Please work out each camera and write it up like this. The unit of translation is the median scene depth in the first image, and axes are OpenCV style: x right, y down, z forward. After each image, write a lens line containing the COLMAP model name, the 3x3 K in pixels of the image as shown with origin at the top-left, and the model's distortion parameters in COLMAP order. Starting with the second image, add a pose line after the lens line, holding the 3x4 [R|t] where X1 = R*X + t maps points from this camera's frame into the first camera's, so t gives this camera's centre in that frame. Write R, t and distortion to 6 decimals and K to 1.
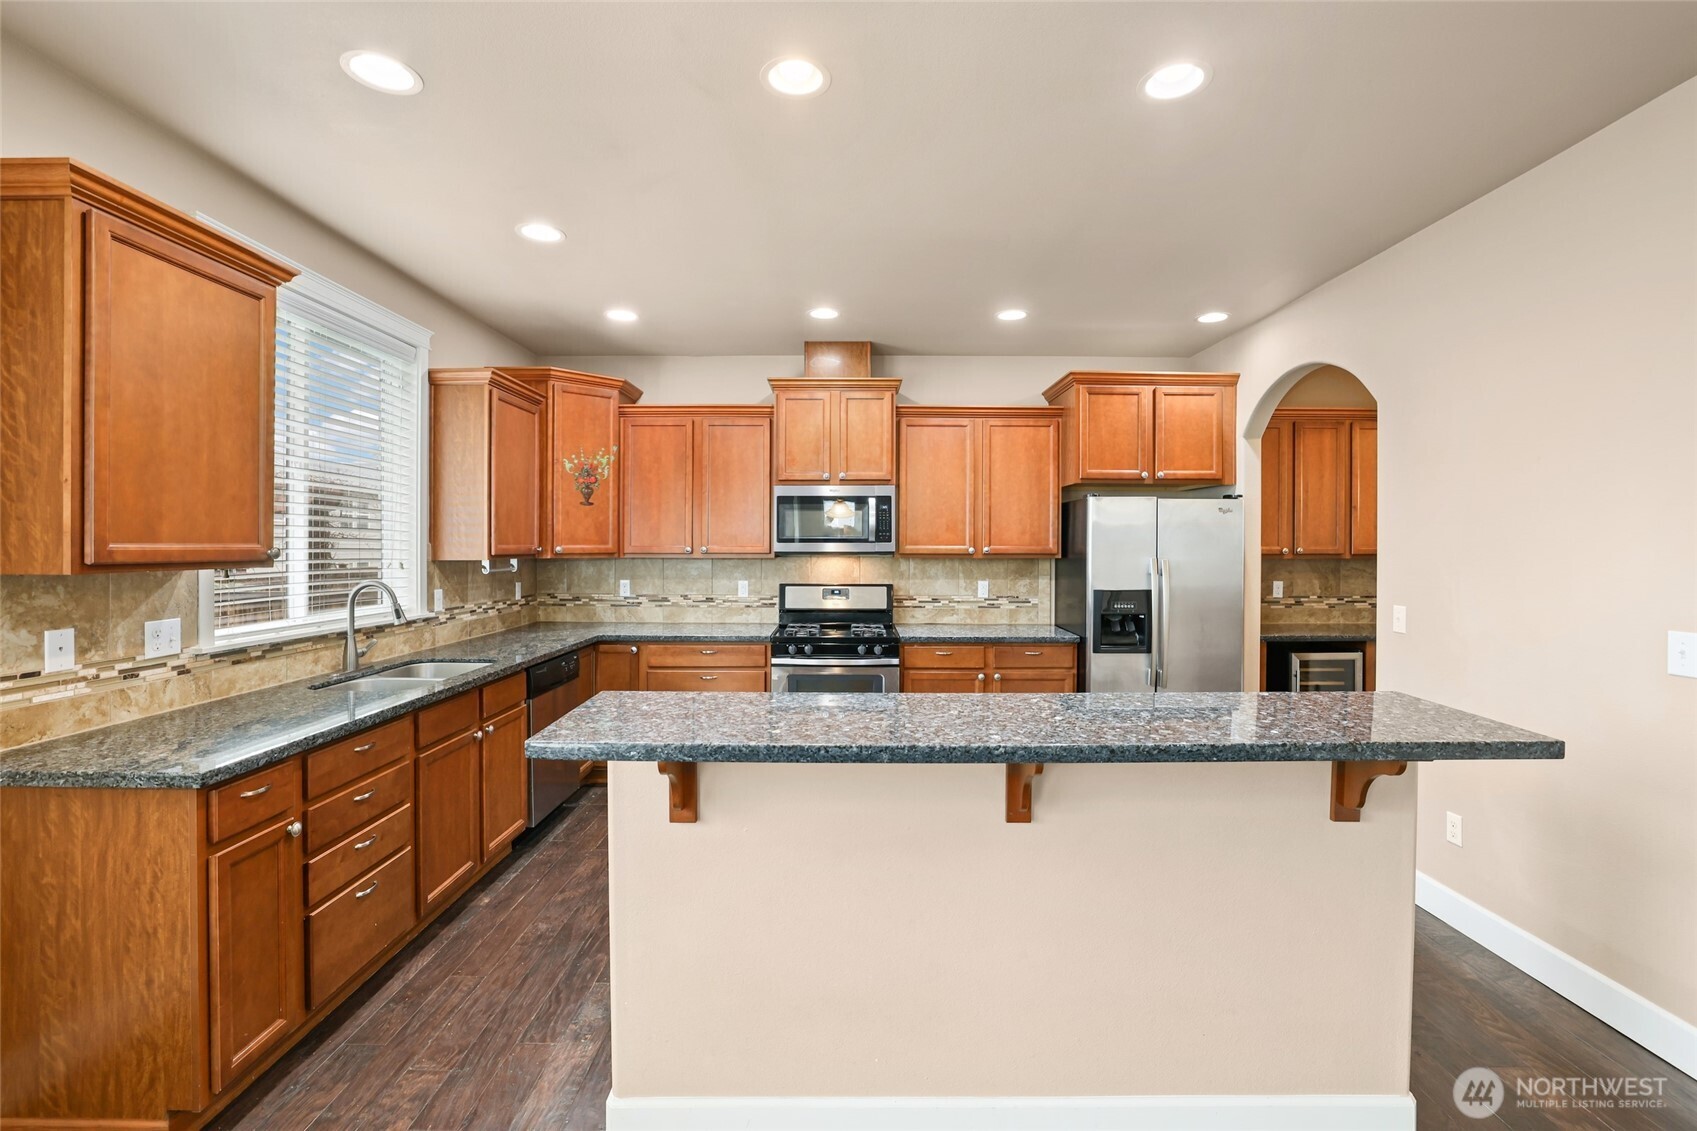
lens RADIAL K [[744.0, 0, 849.5], [0, 744.0, 550.0], [0, 0, 1]] dist [-0.039210, 0.015766]
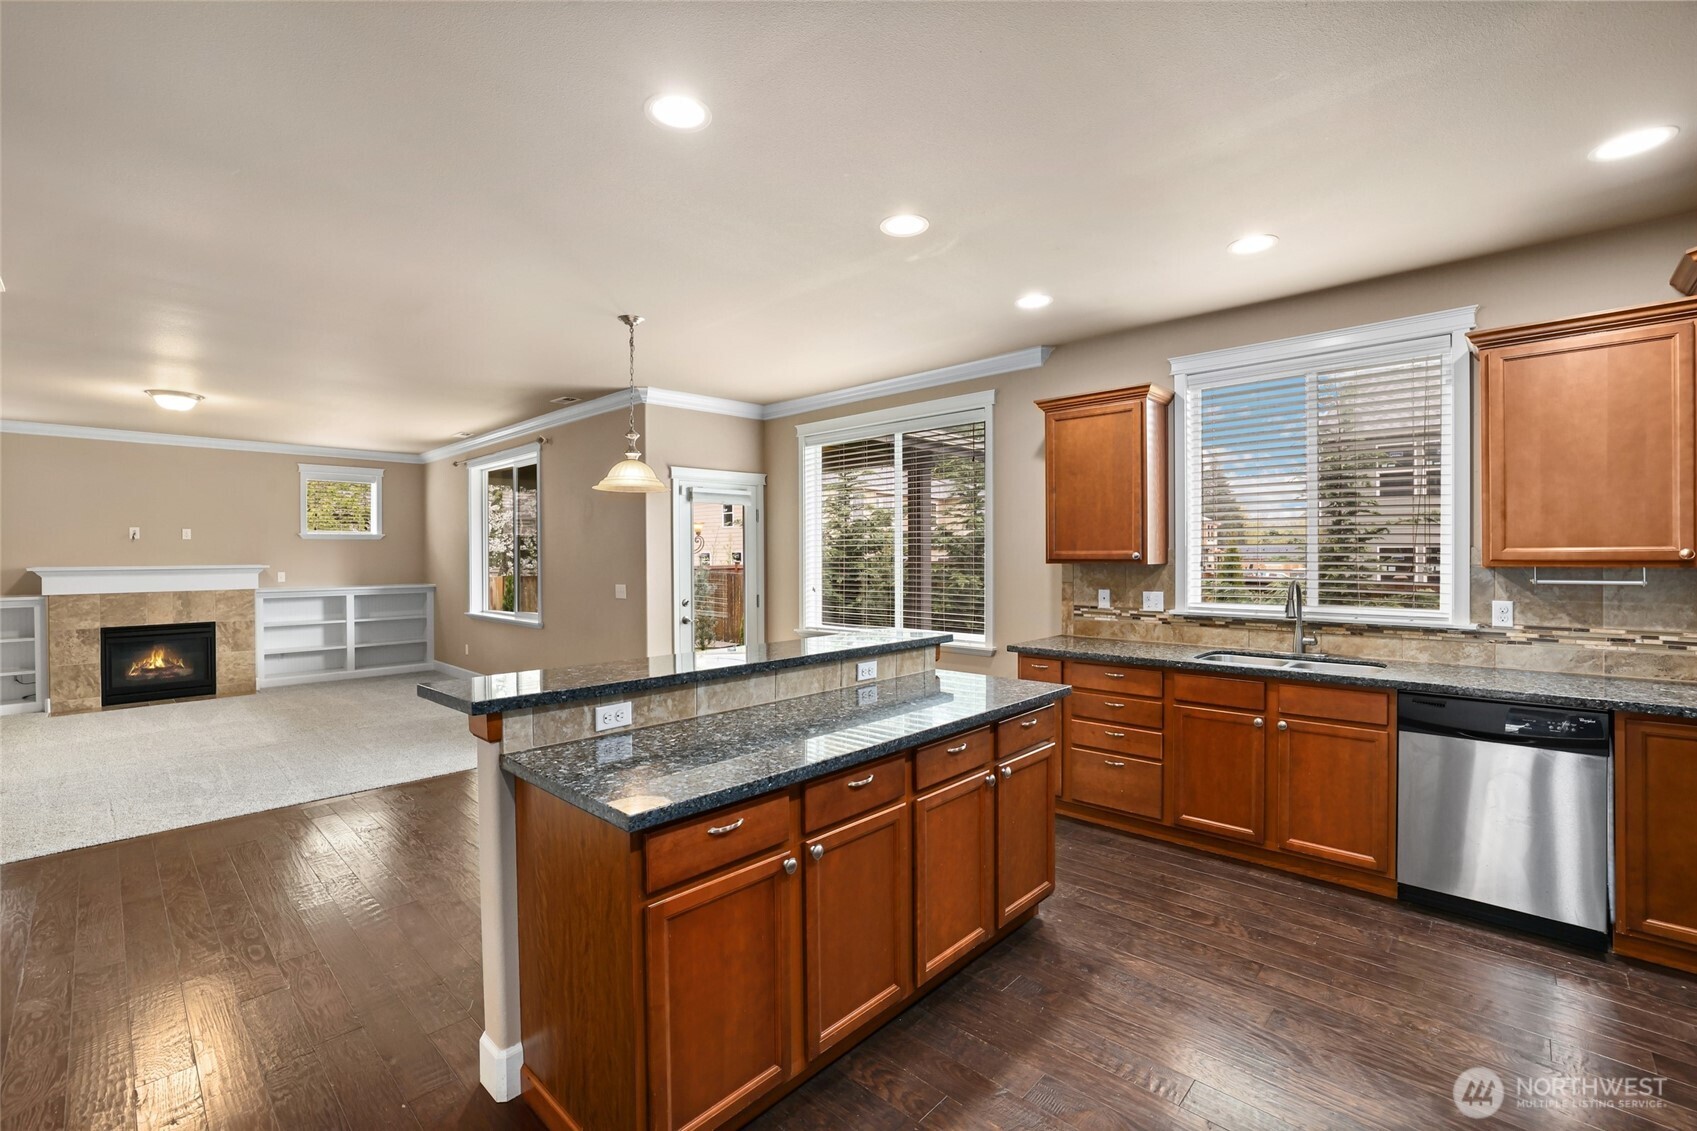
lens RADIAL K [[744.0, 0, 852.8], [0, 744.0, 555.7], [0, 0, 1]] dist [-0.039210, 0.015766]
pose [[-0.684489, 0.003782, -0.729013, 0.478233], [0.000916, 0.999990, 0.004327, -0.001924], [0.729023, 0.002294, -0.684486, 0.876569]]
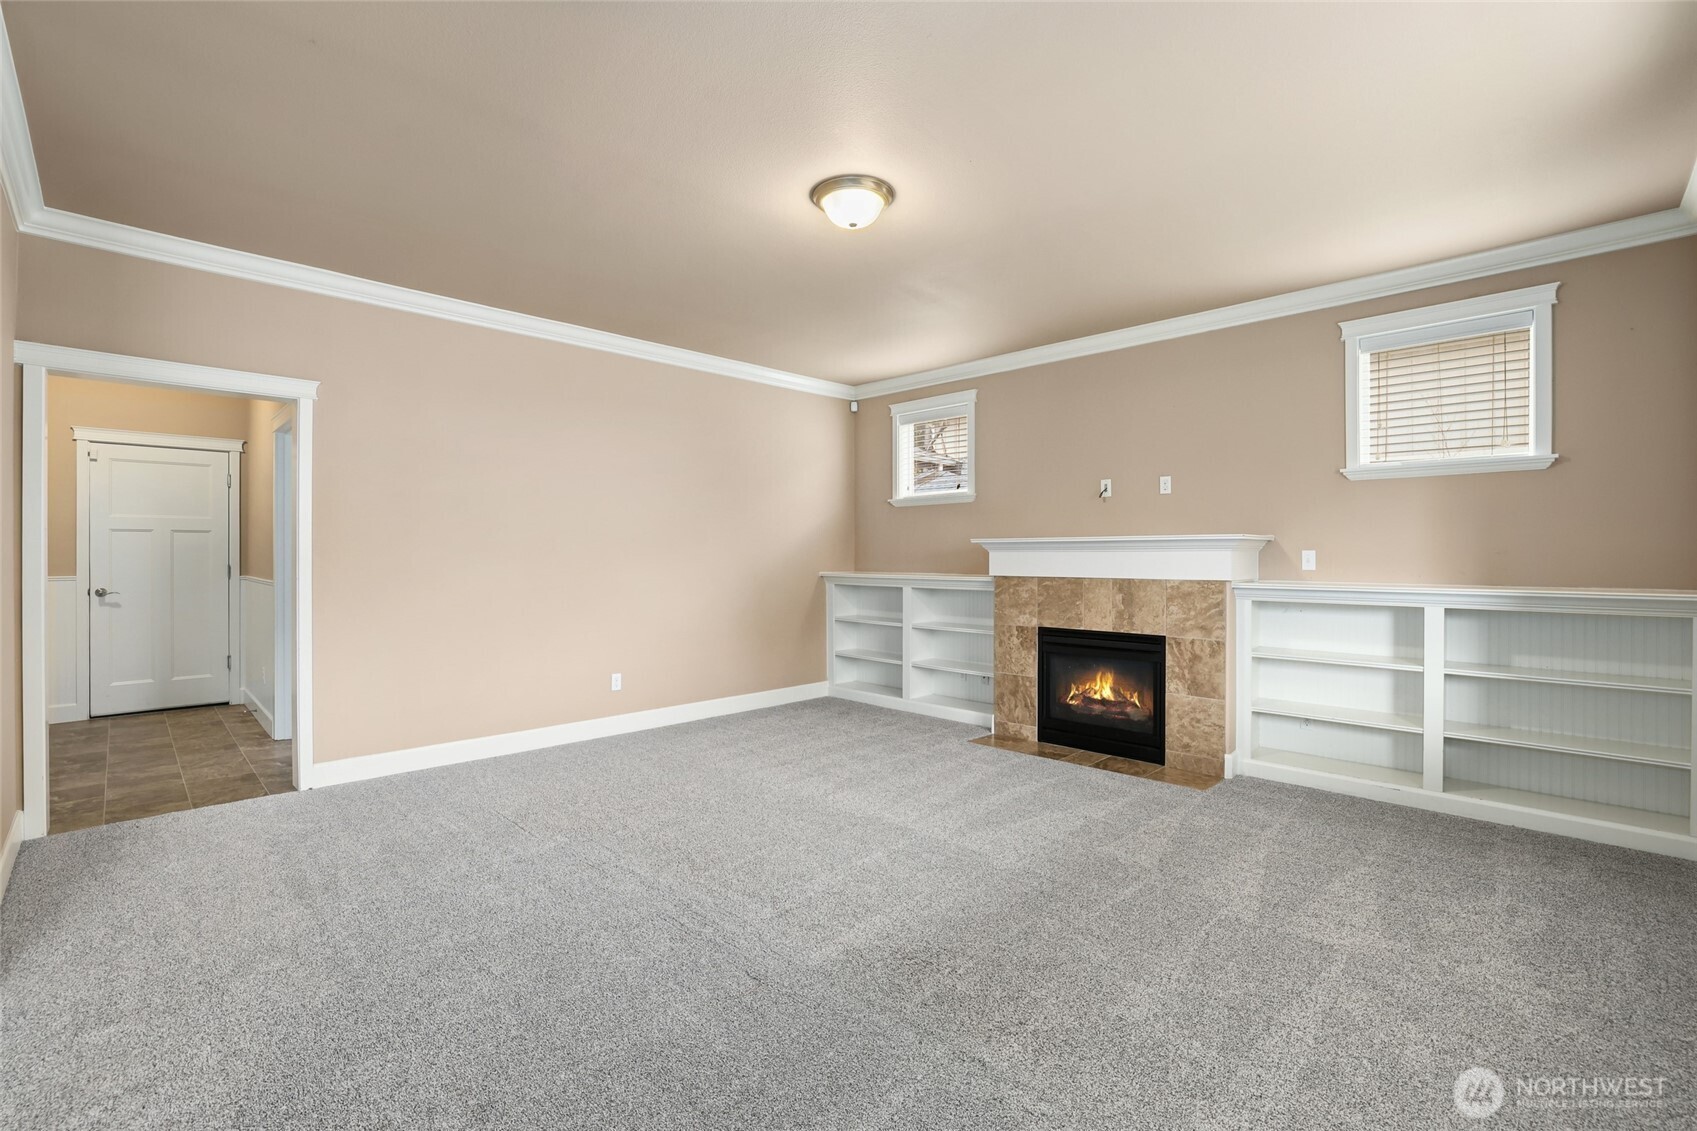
lens RADIAL K [[744.0, 0, 845.5], [0, 744.0, 556.5], [0, 0, 1]] dist [-0.039210, 0.015766]
pose [[-0.712814, -0.002643, 0.701348, -0.103917], [0.001823, 0.999983, 0.005621, 0.047540], [-0.701351, 0.005286, -0.712797, -0.367099]]
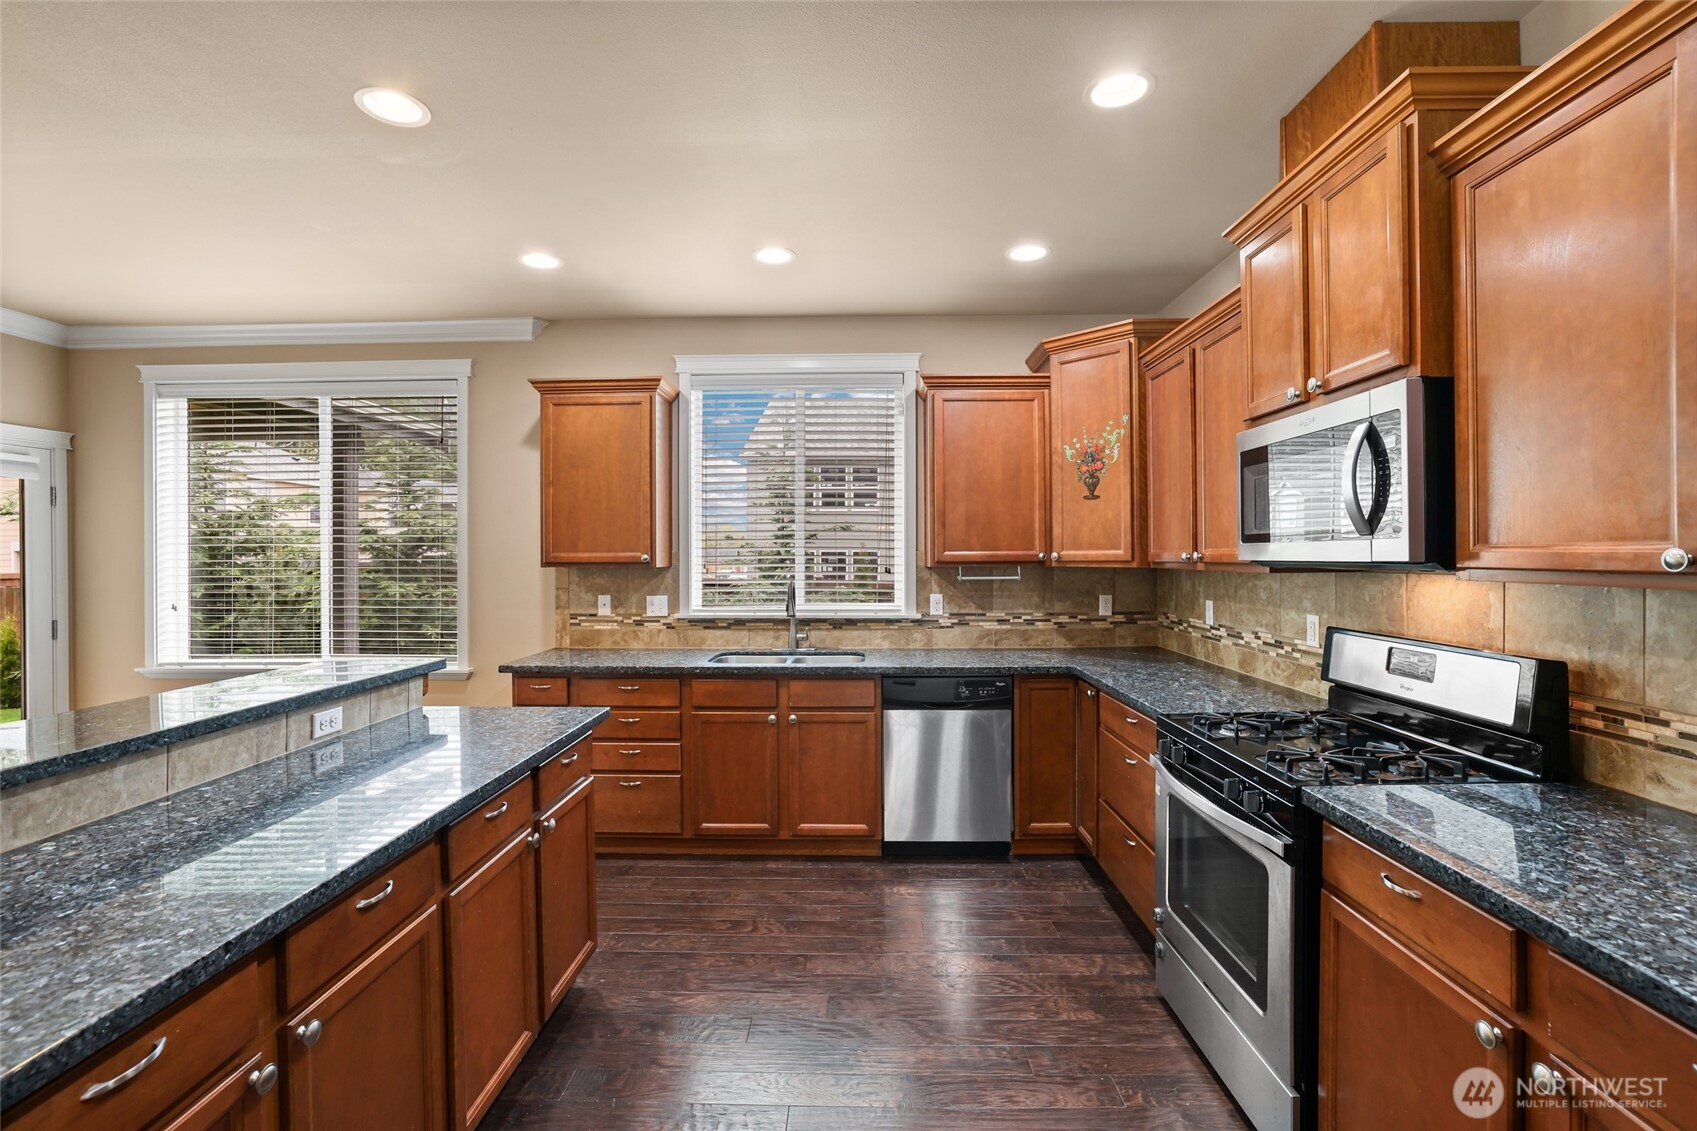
lens RADIAL K [[744.0, 0, 843.9], [0, 744.0, 558.9], [0, 0, 1]] dist [-0.039210, 0.015766]
pose [[-0.023283, 0.002993, -0.999724, 0.433989], [-0.001407, 0.999994, 0.003026, 0.000001], [0.999728, 0.001477, -0.023279, 0.760455]]
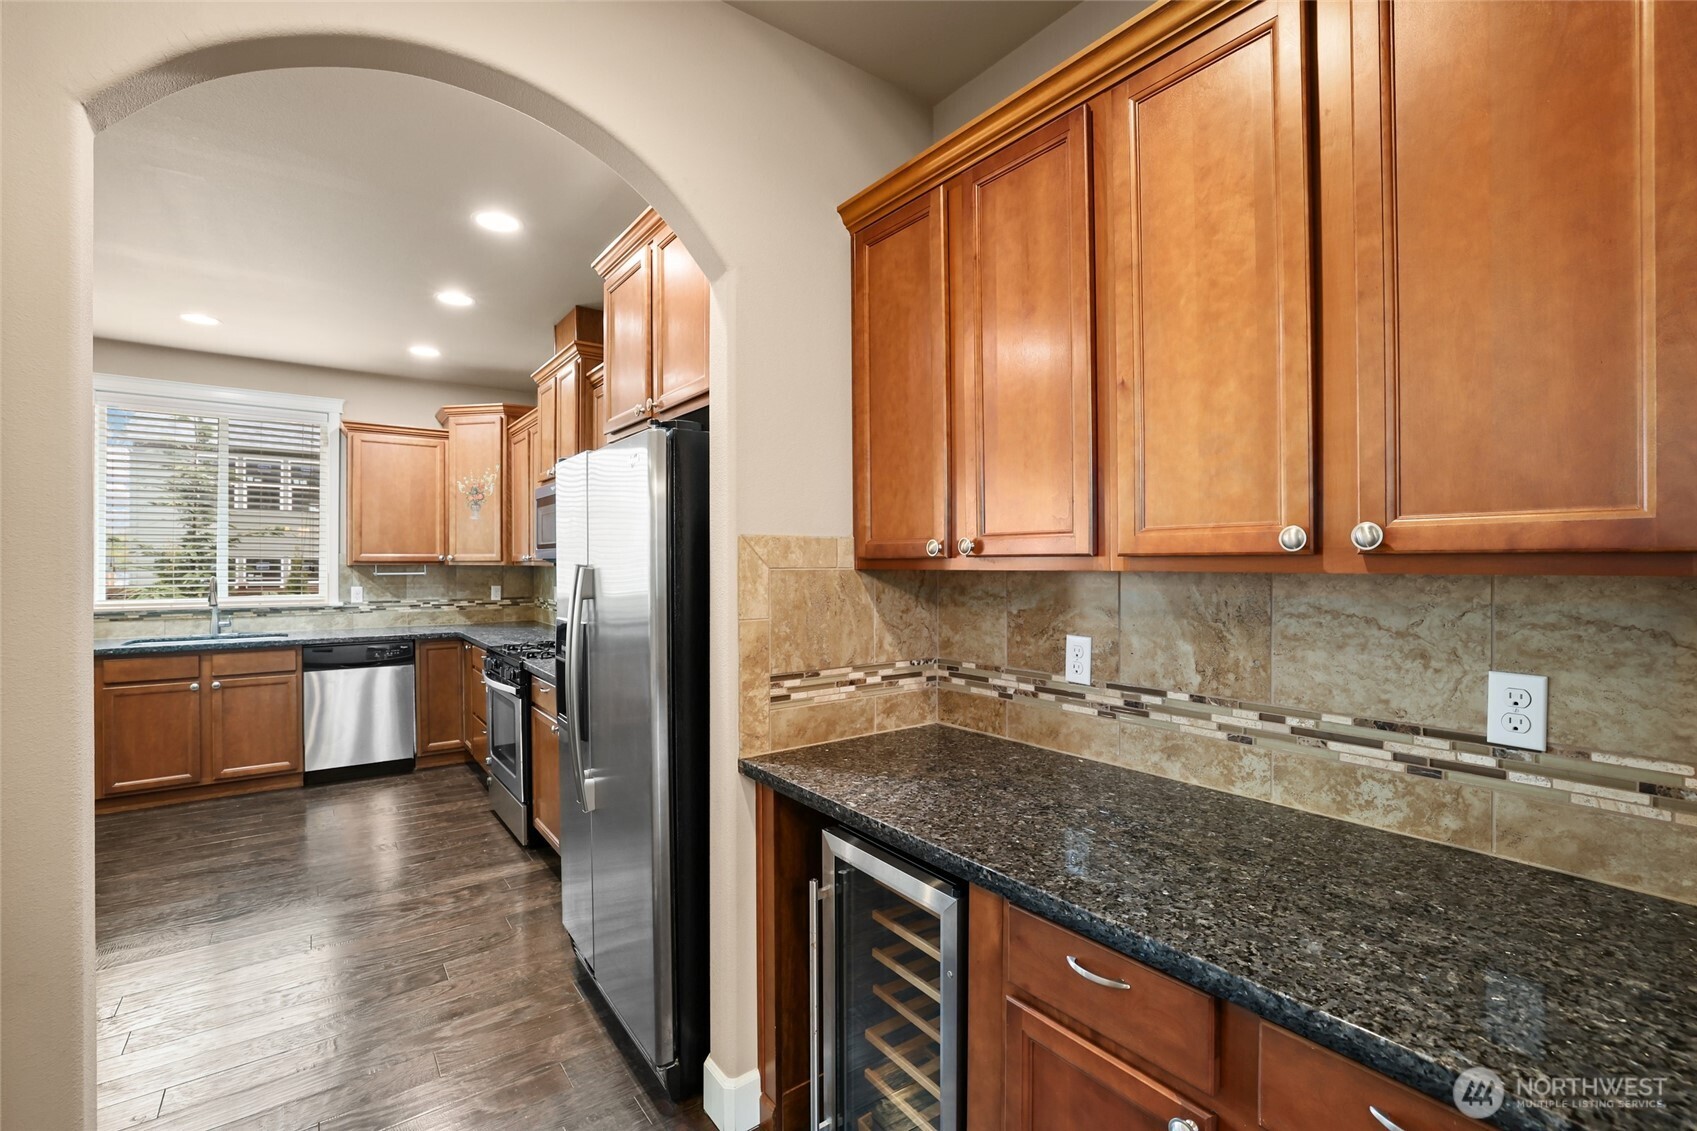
lens RADIAL K [[744.0, 0, 842.8], [0, 744.0, 563.7], [0, 0, 1]] dist [-0.039210, 0.015766]
pose [[0.590676, -0.000316, -0.806909, 0.912940], [-0.004771, 0.999981, -0.003884, 0.009961], [0.806895, 0.006144, 0.590663, 0.787144]]
